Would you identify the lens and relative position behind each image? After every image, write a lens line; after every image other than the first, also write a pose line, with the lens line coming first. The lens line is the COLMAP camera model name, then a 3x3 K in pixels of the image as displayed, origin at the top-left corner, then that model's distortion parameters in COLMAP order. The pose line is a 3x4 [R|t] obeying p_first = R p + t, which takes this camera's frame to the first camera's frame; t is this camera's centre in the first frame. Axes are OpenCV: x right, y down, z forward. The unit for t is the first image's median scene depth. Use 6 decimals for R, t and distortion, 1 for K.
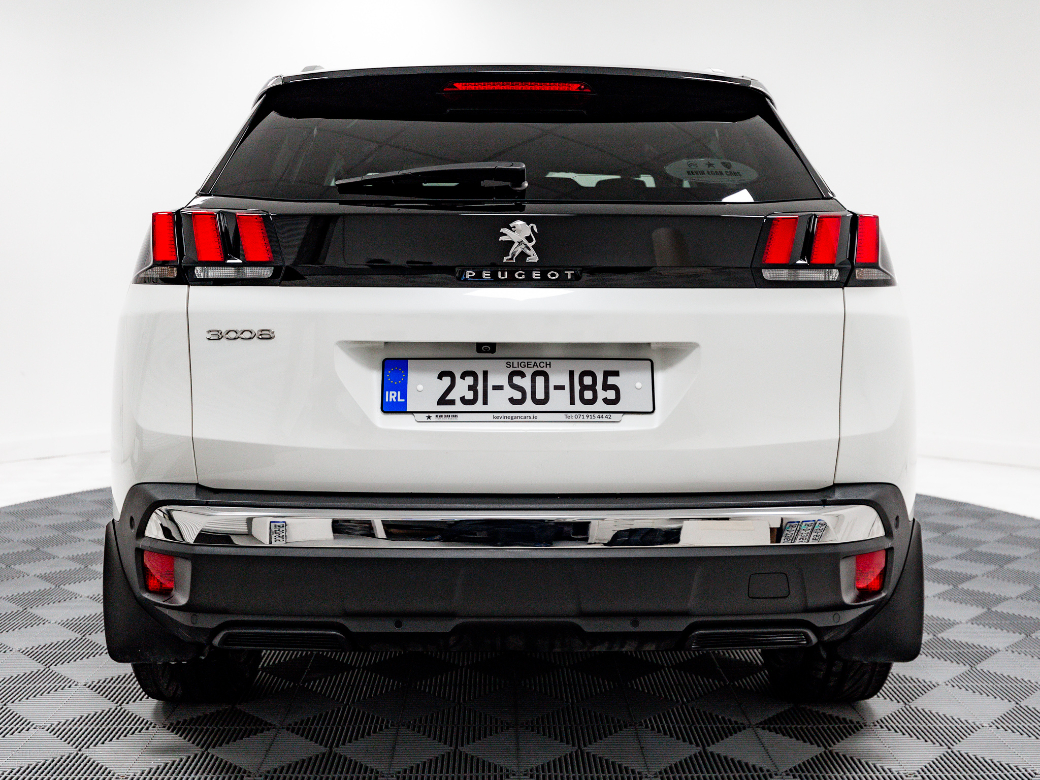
lens RADIAL K [[1149.7, 0, 520.0], [0, 1149.7, 390.0], [0, 0, 1]] dist [0.015884, 0.016245]
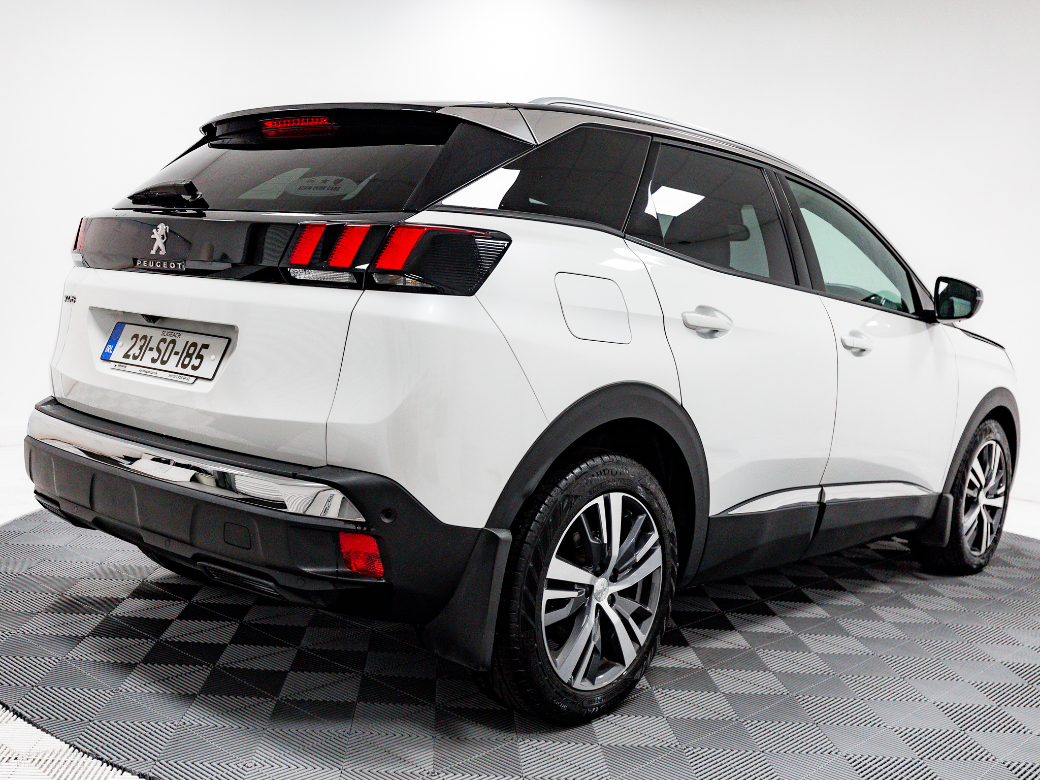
lens RADIAL K [[1102.9, 0, 520.0], [0, 1102.9, 390.0], [0, 0, 1]] dist [0.004567, 0.003399]
pose [[0.739017, 0.110288, -0.664598, 1.141302], [-0.135061, 0.990735, 0.014224, -0.030908], [0.660009, 0.079249, 0.747066, 0.334055]]
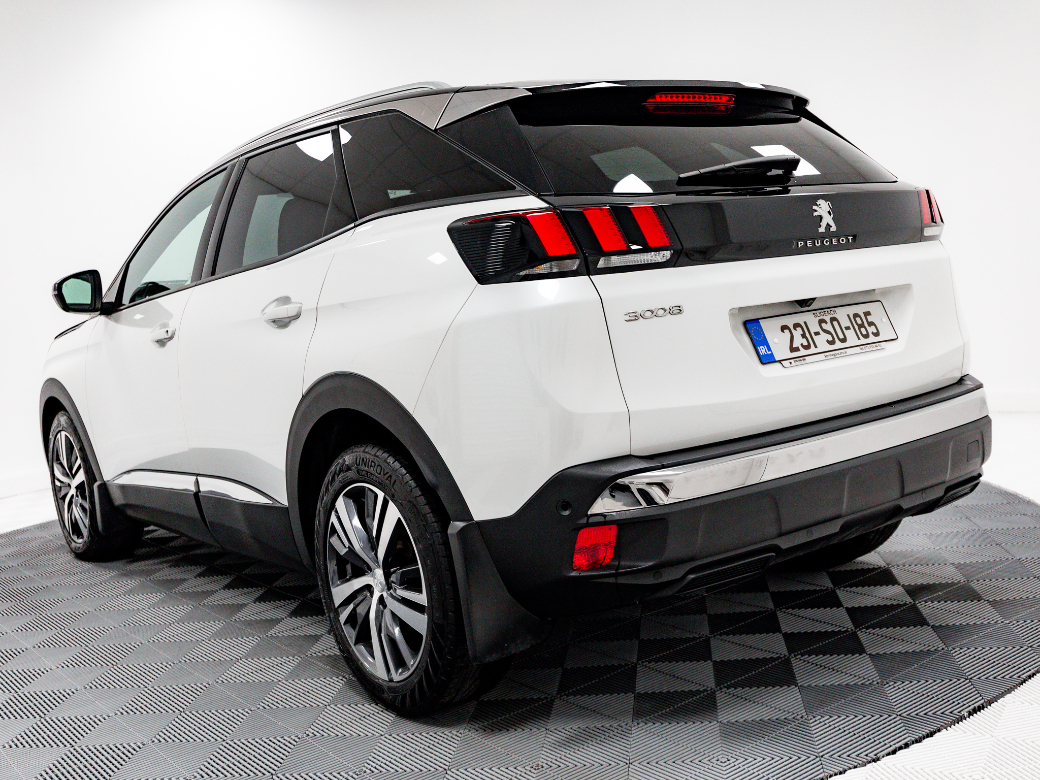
lens RADIAL K [[1102.0, 0, 518.3], [0, 1102.0, 366.5], [0, 0, 1]] dist [0.000815, -0.000570]
pose [[0.806853, -0.129329, 0.576422, -0.972732], [0.153277, 0.988157, 0.007156, -0.024900], [-0.570521, 0.082579, 0.817121, 0.209718]]
